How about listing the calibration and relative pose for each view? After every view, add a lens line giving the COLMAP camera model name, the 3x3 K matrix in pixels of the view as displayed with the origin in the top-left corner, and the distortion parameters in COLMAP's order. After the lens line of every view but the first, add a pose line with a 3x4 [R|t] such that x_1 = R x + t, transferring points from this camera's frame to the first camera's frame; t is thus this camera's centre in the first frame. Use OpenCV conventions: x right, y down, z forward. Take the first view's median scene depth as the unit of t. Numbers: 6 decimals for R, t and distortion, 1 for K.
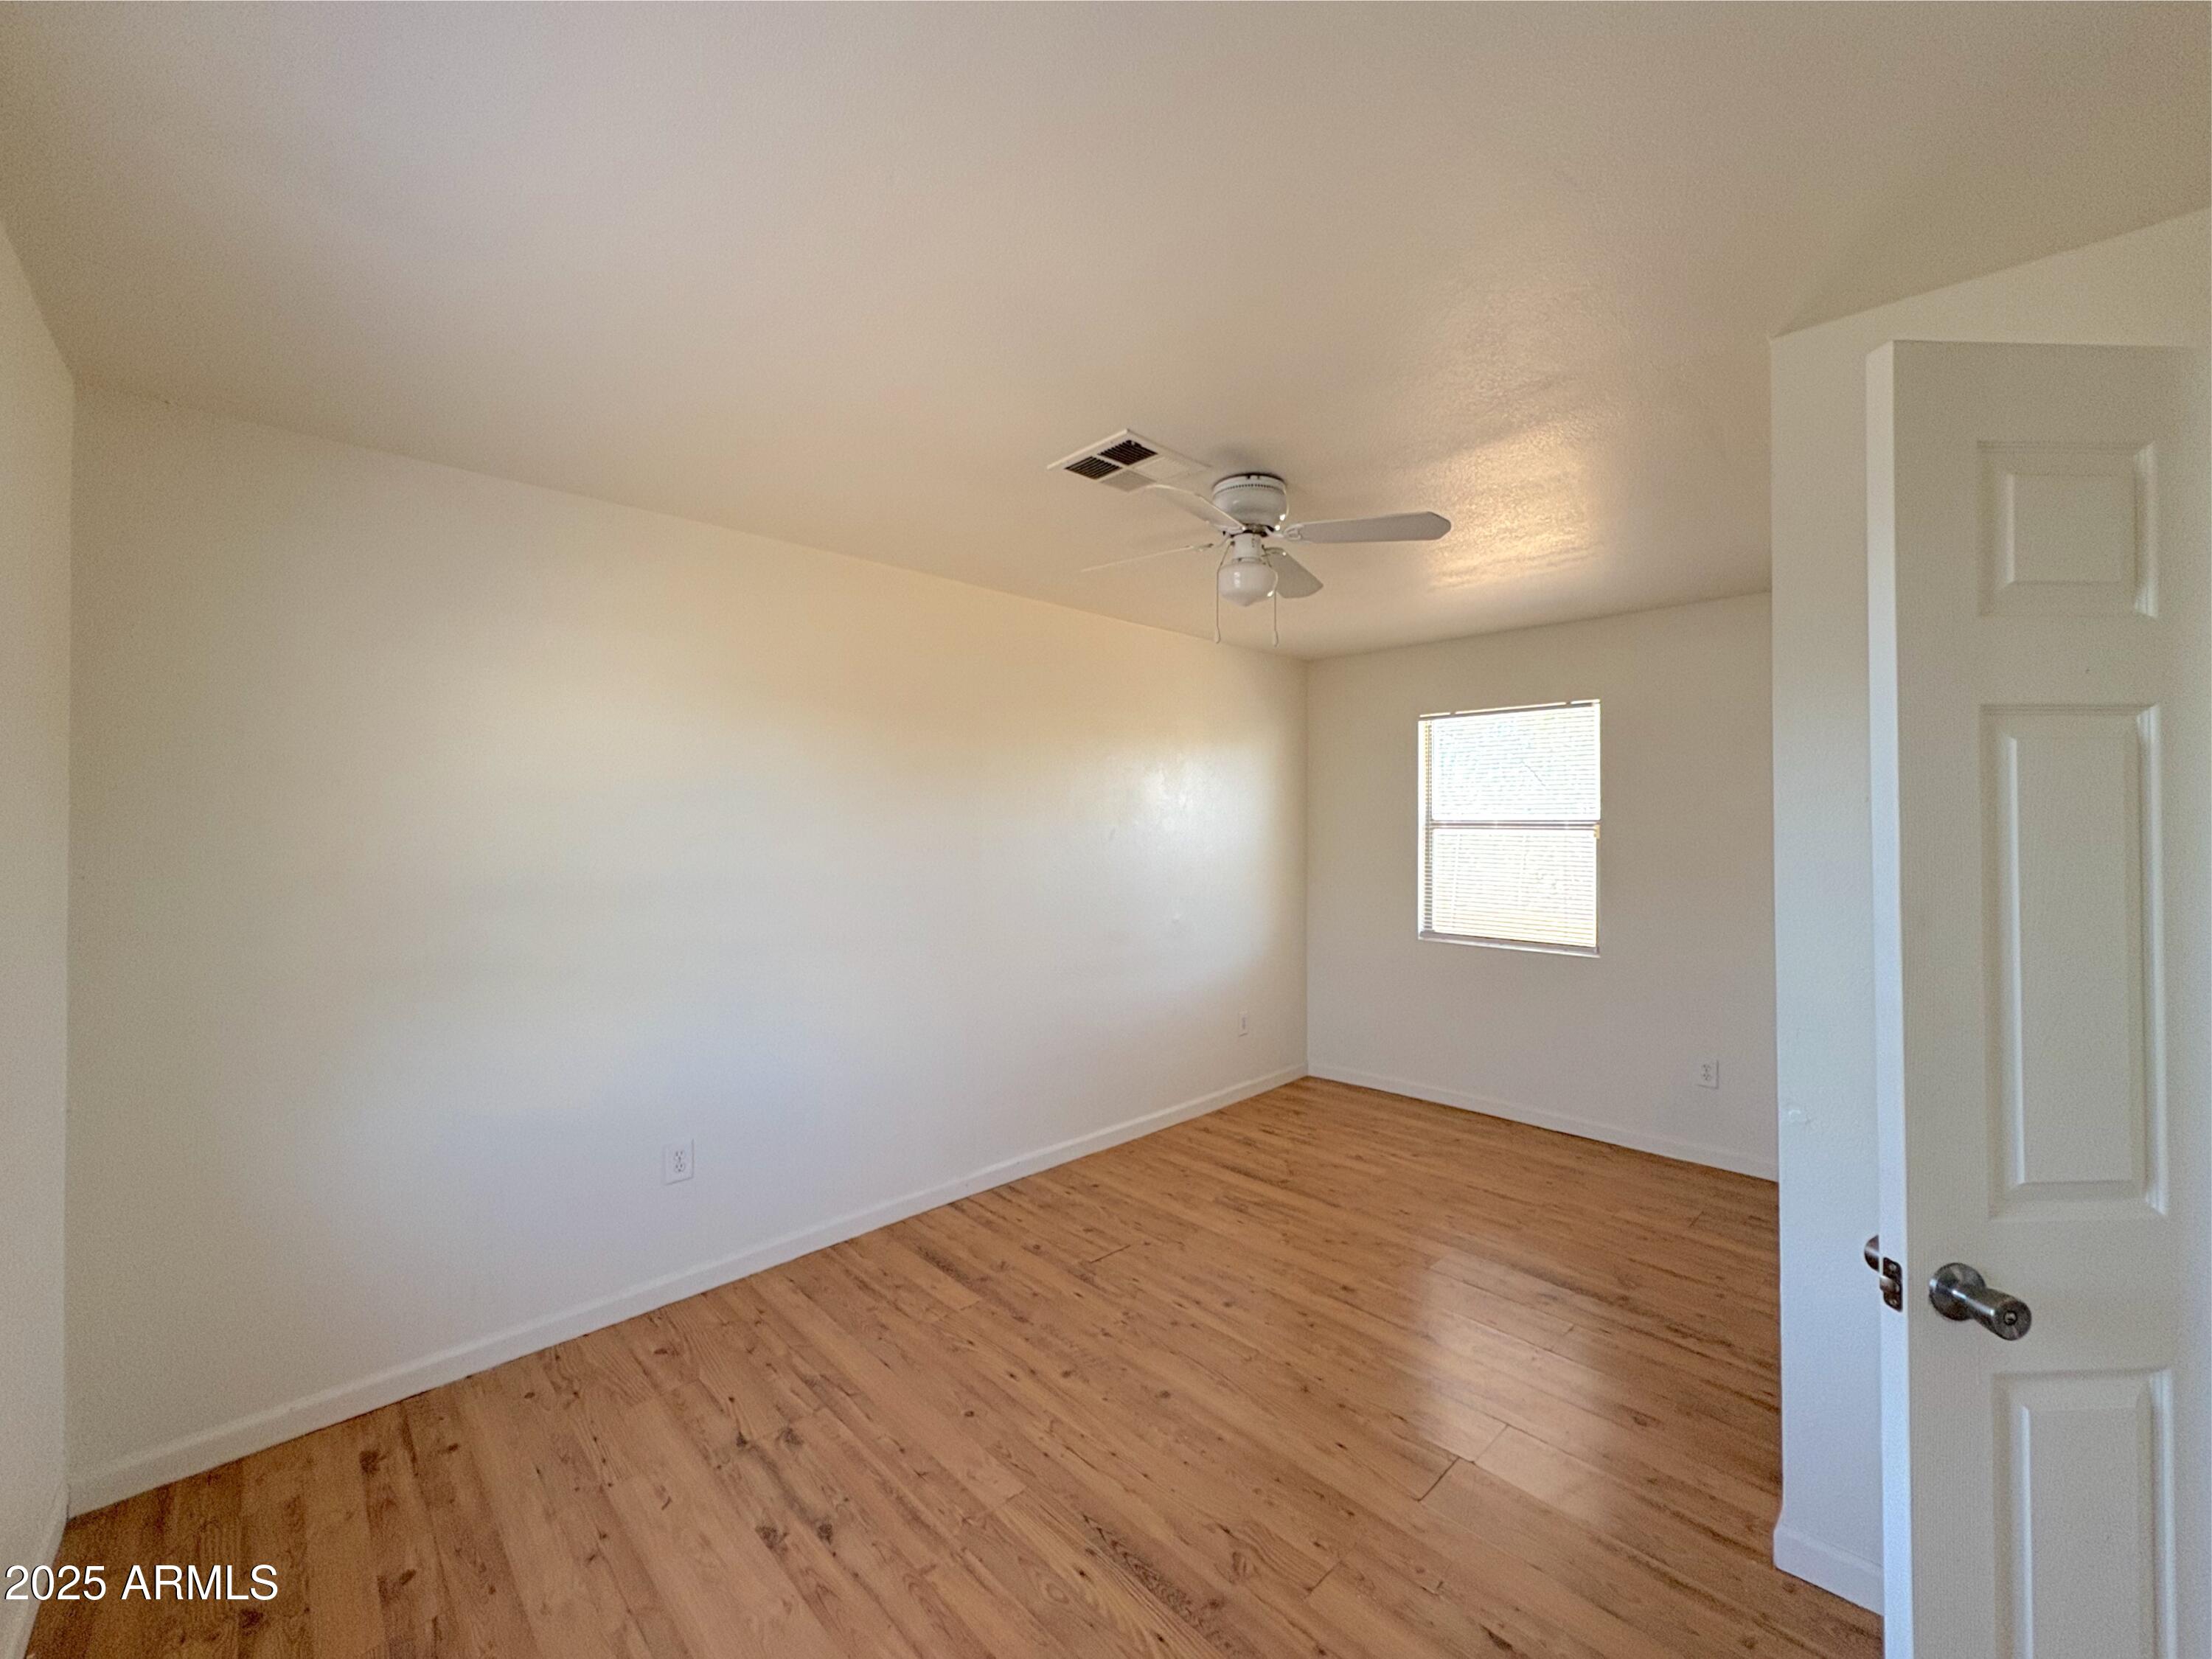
lens RADIAL K [[896.7, 0, 1103.8], [0, 896.7, 825.3], [0, 0, 1]] dist [0.000444, -0.000304]
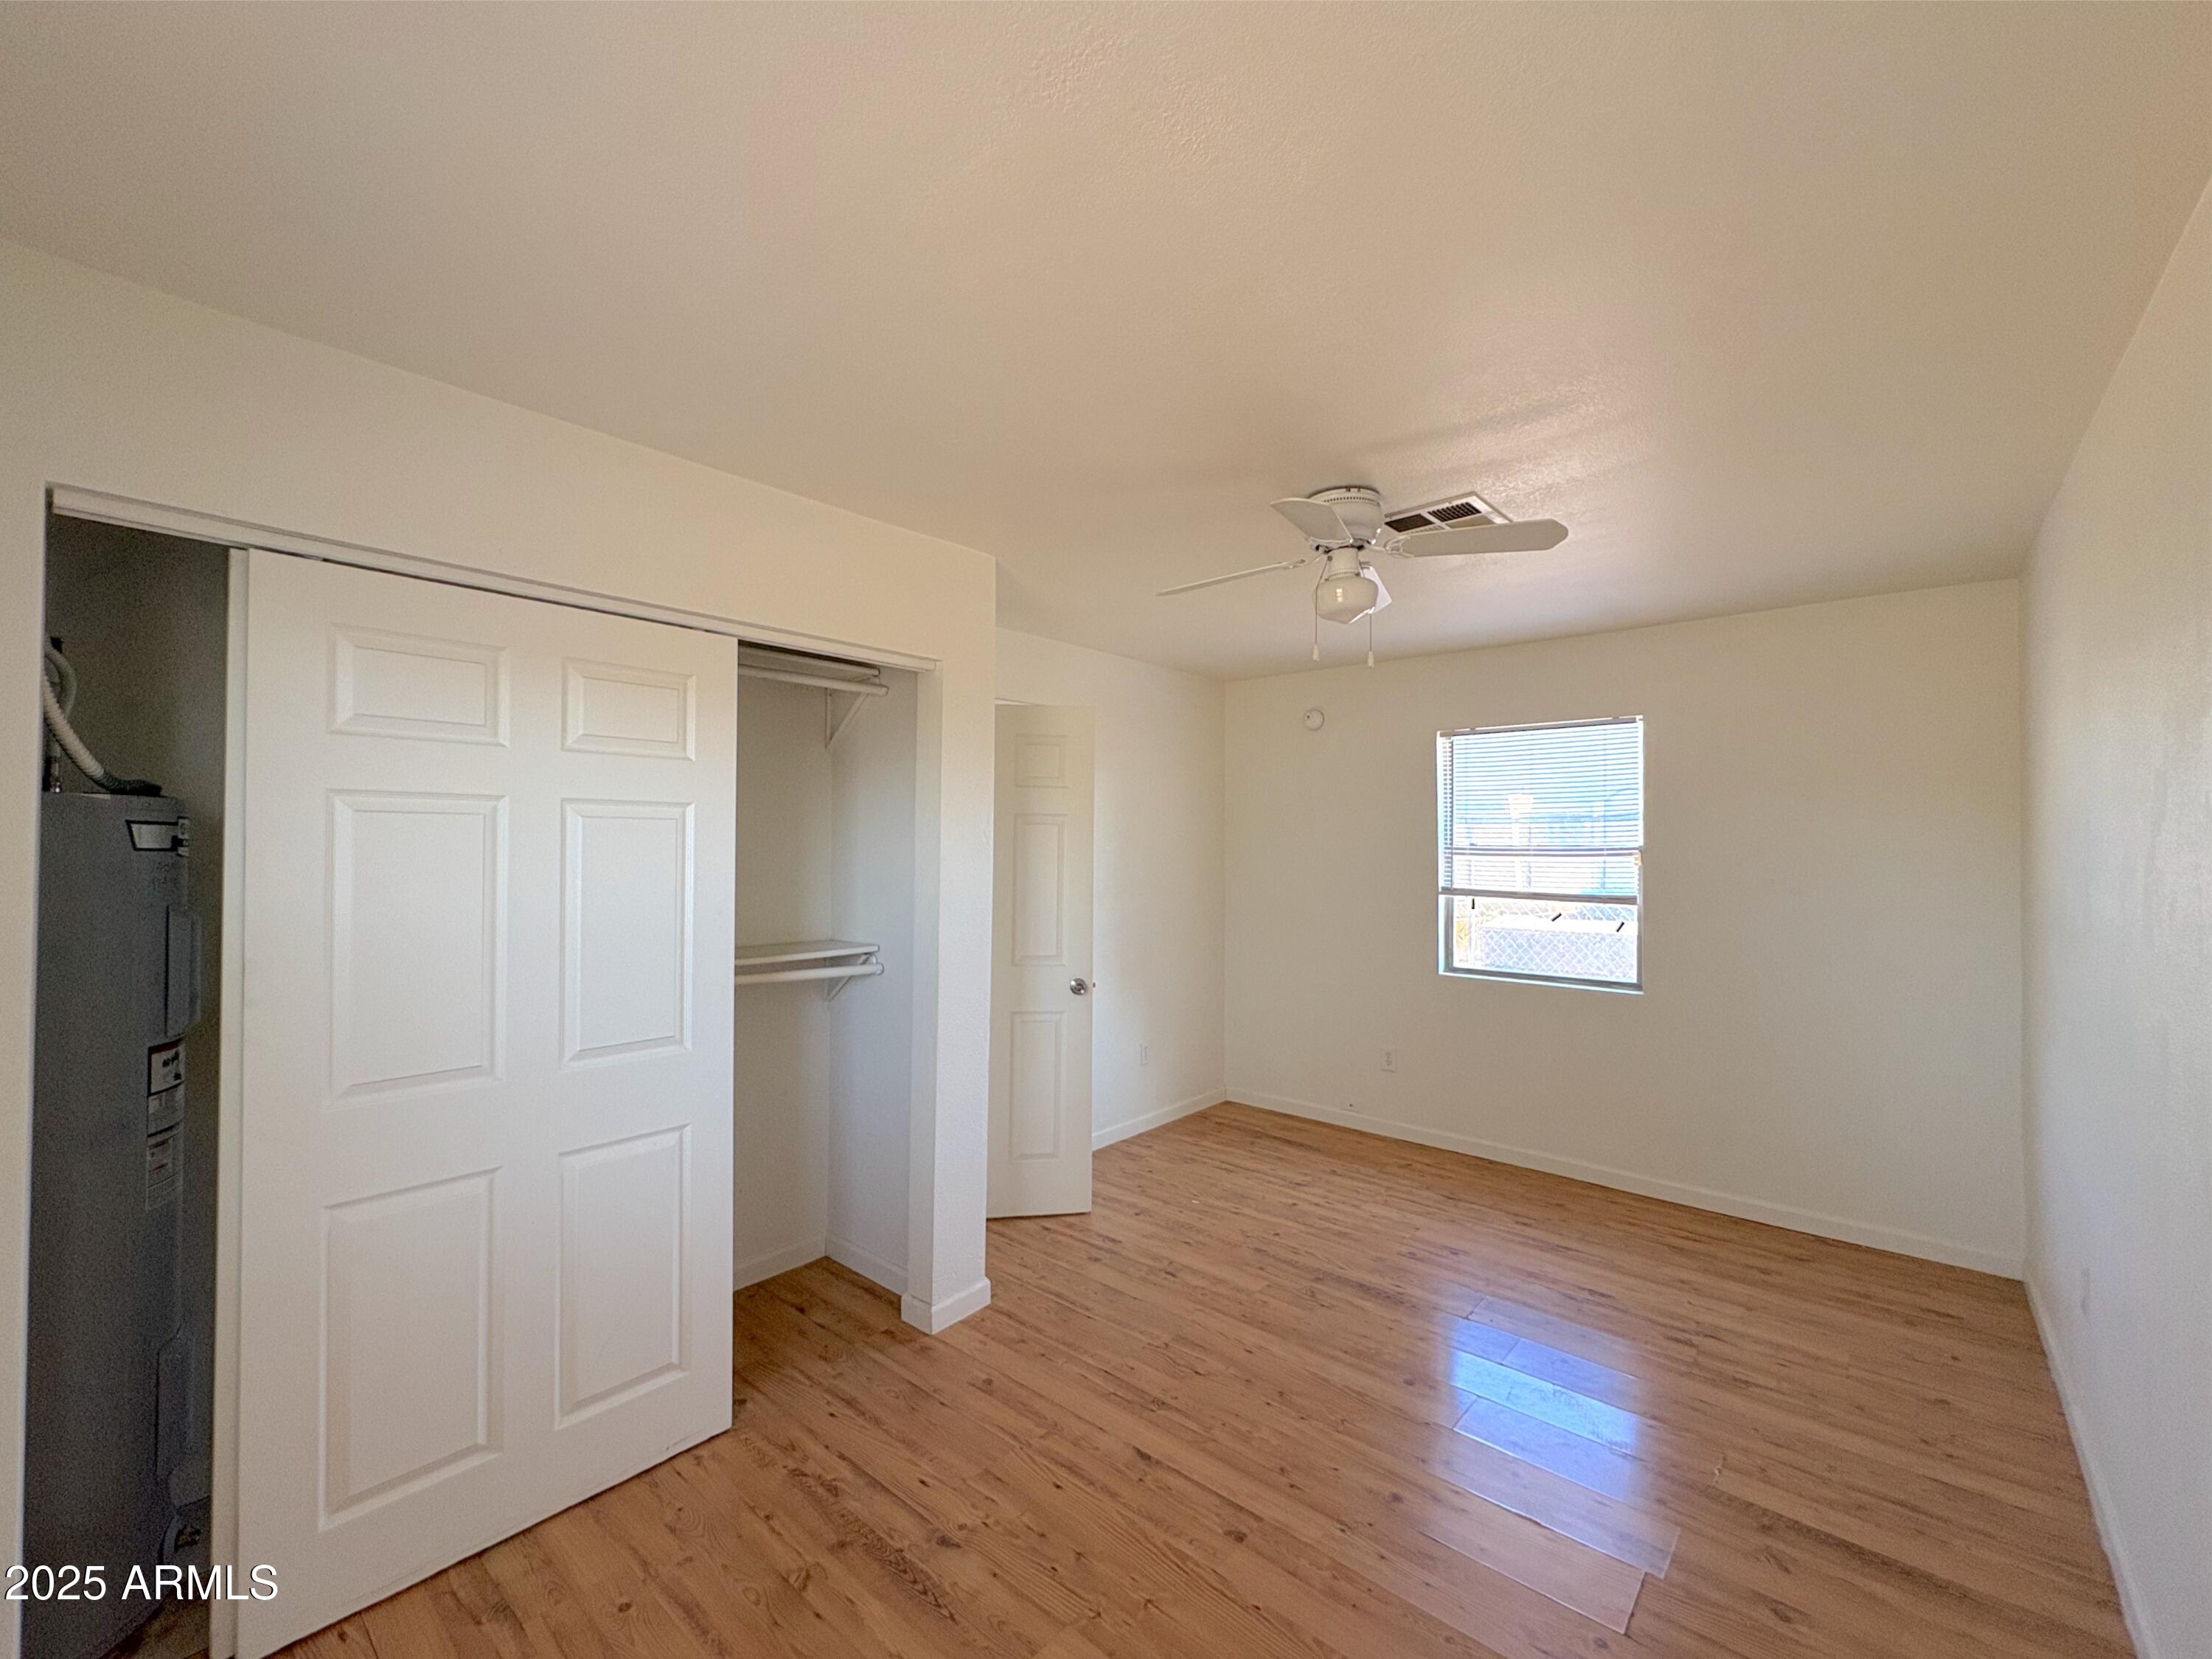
lens RADIAL K [[896.7, 0, 1109.6], [0, 896.7, 831.5], [0, 0, 1]] dist [0.000444, -0.000304]
pose [[-0.995426, -0.001993, -0.095511, 0.515364], [-0.001148, 0.999960, -0.008897, -0.013157], [0.095525, -0.008747, -0.995389, 1.985905]]
